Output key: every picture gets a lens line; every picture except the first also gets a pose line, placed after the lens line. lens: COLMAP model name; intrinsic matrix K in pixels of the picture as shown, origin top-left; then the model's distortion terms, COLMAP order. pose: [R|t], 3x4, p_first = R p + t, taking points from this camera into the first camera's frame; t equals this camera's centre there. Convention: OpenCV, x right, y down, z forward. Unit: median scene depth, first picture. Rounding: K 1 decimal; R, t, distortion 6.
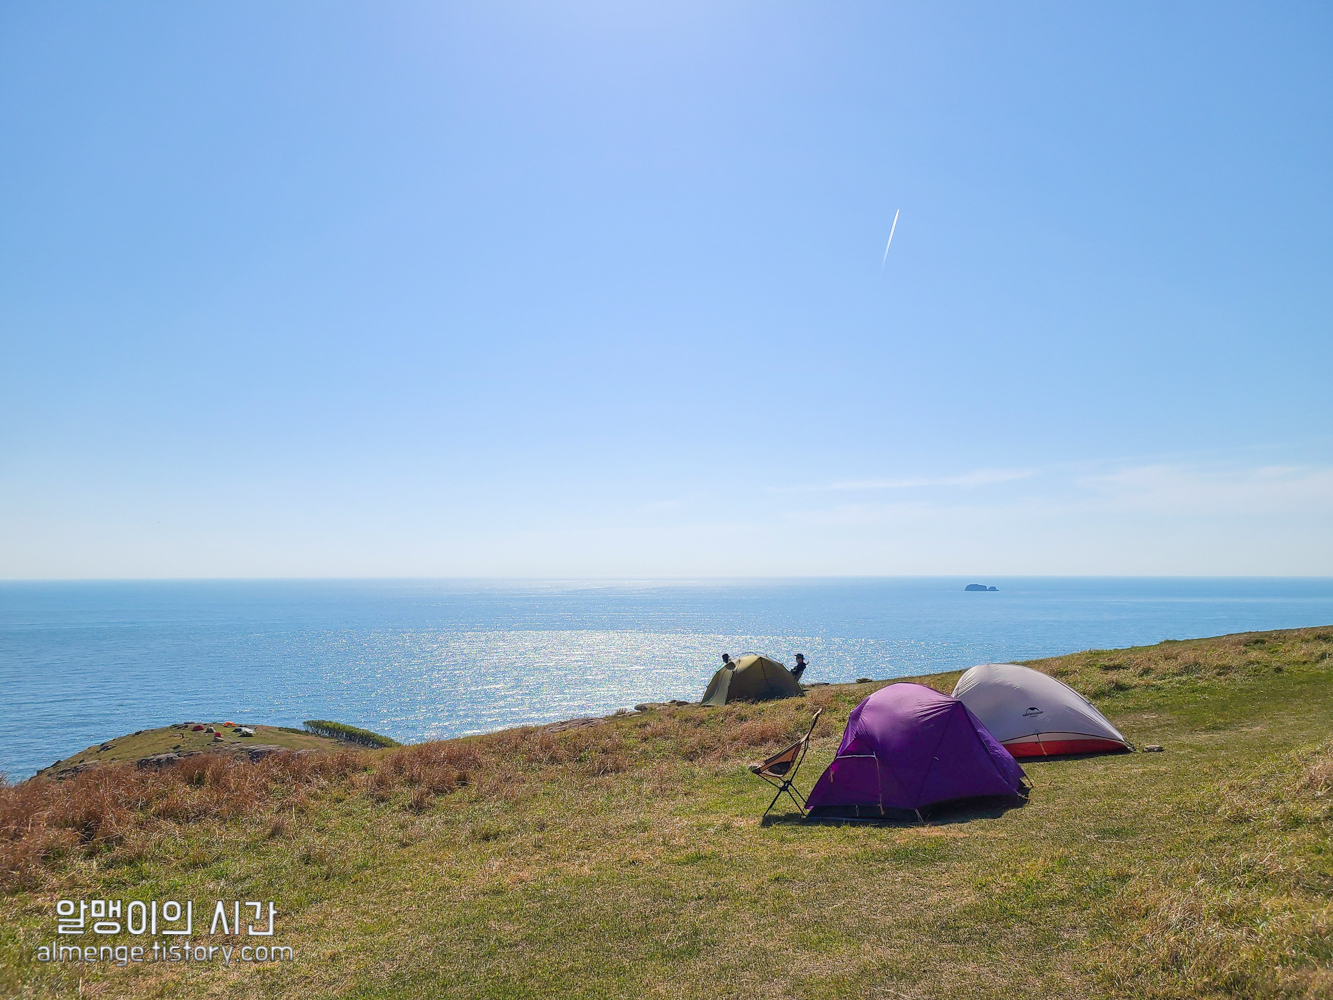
lens RADIAL K [[998.9, 0, 666.5], [0, 998.9, 500.0], [0, 0, 1]] dist [0.073982, -0.038601]
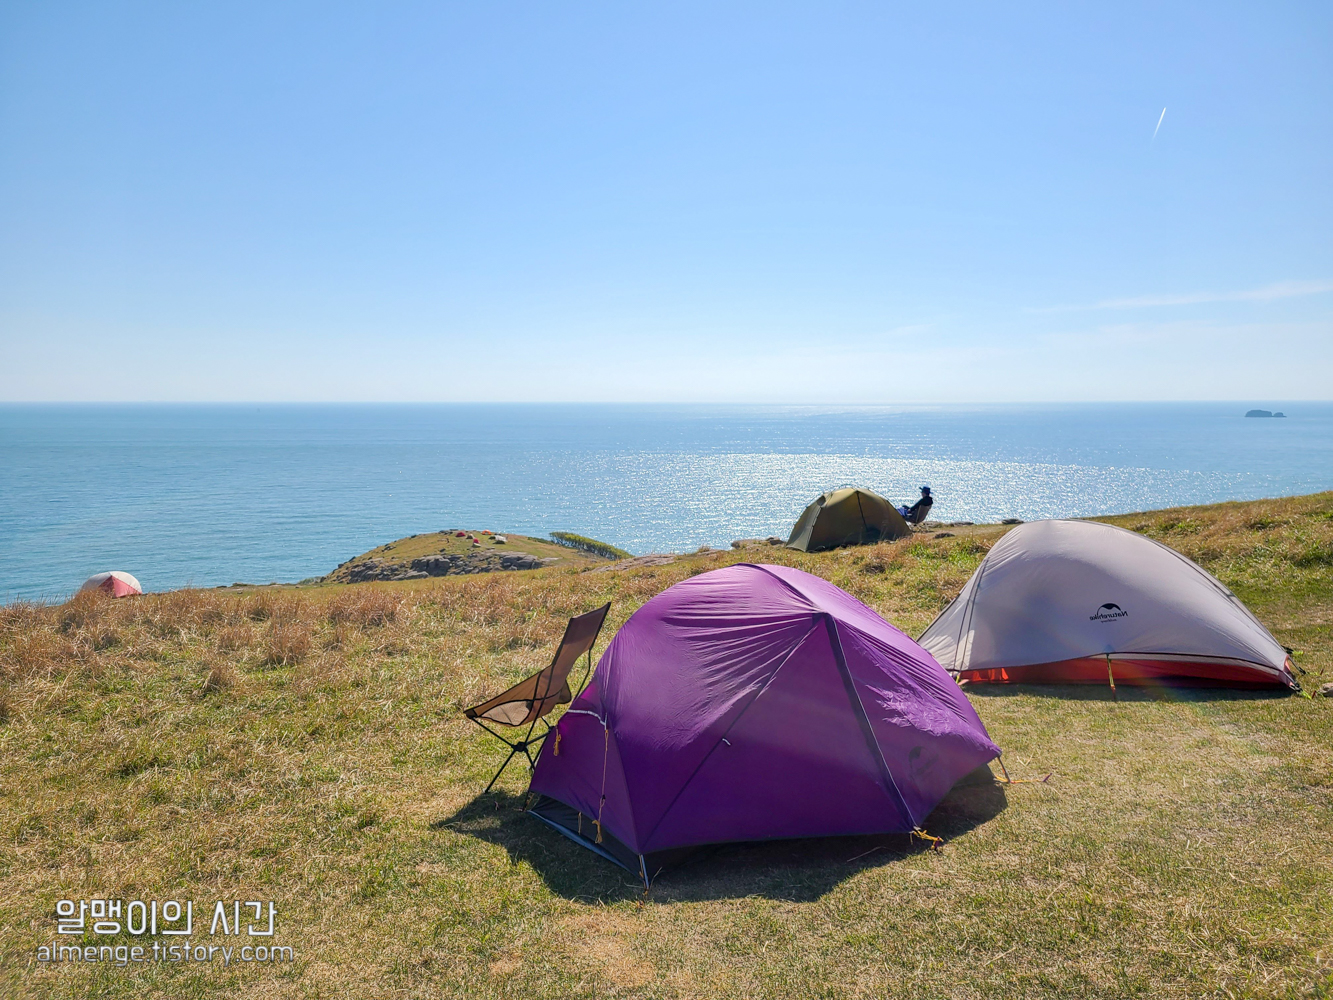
lens RADIAL K [[998.9, 0, 666.5], [0, 998.9, 500.0], [0, 0, 1]] dist [0.073982, -0.038601]
pose [[0.974744, 0.025882, -0.221819, 0.108147], [0.013212, 0.984838, 0.172970, 0.023252], [0.222933, -0.171533, 0.959624, 0.185206]]
